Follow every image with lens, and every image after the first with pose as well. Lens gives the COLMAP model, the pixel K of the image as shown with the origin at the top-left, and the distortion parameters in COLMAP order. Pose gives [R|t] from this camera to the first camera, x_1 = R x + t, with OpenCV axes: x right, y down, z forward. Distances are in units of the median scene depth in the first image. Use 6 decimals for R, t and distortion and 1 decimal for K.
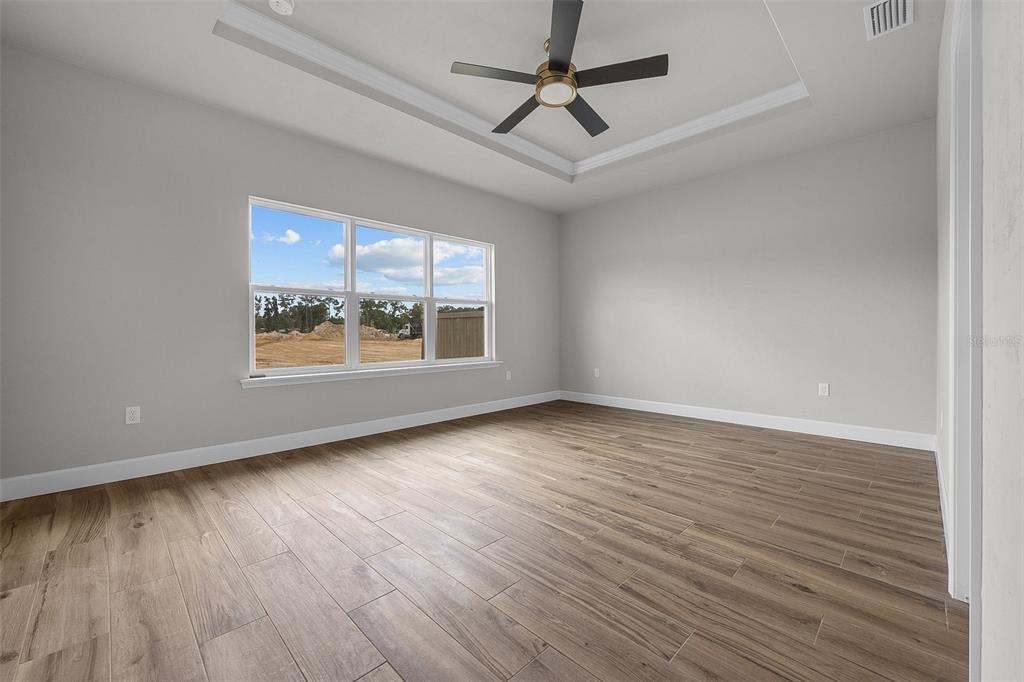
lens RADIAL K [[410.5, 0, 509.9], [0, 410.5, 336.1], [0, 0, 1]] dist [-0.003027, 0.000150]
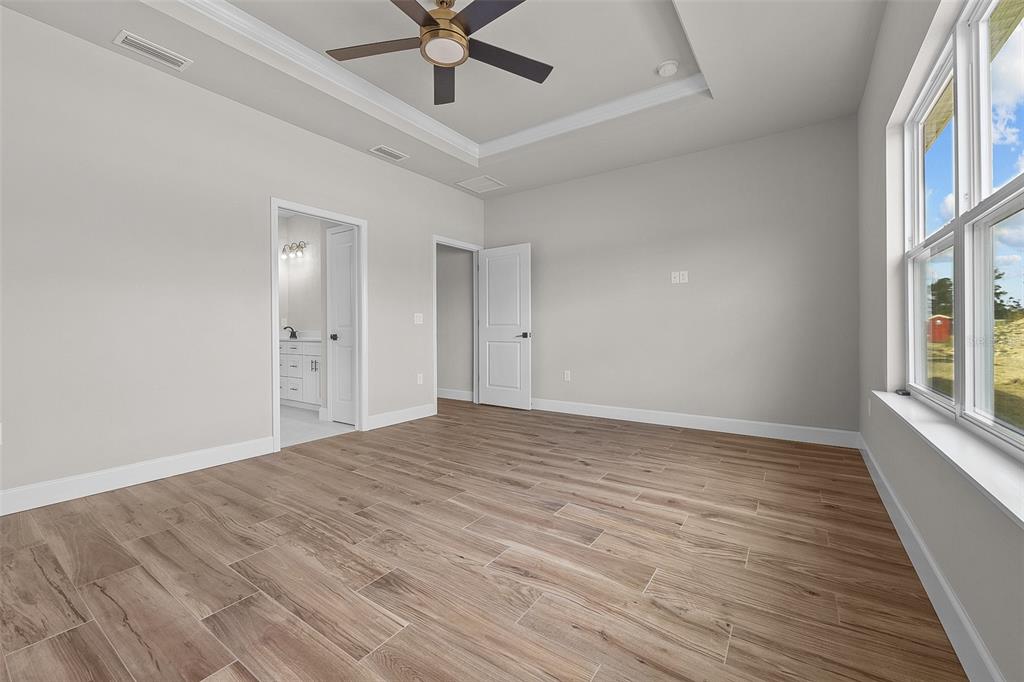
lens RADIAL K [[410.5, 0, 510.6], [0, 410.5, 332.5], [0, 0, 1]] dist [-0.003027, 0.000150]
pose [[-0.983745, 0.009391, -0.179326, 0.138446], [0.007046, 0.999881, 0.013713, -0.012654], [0.179434, 0.012227, -0.983694, 1.897060]]
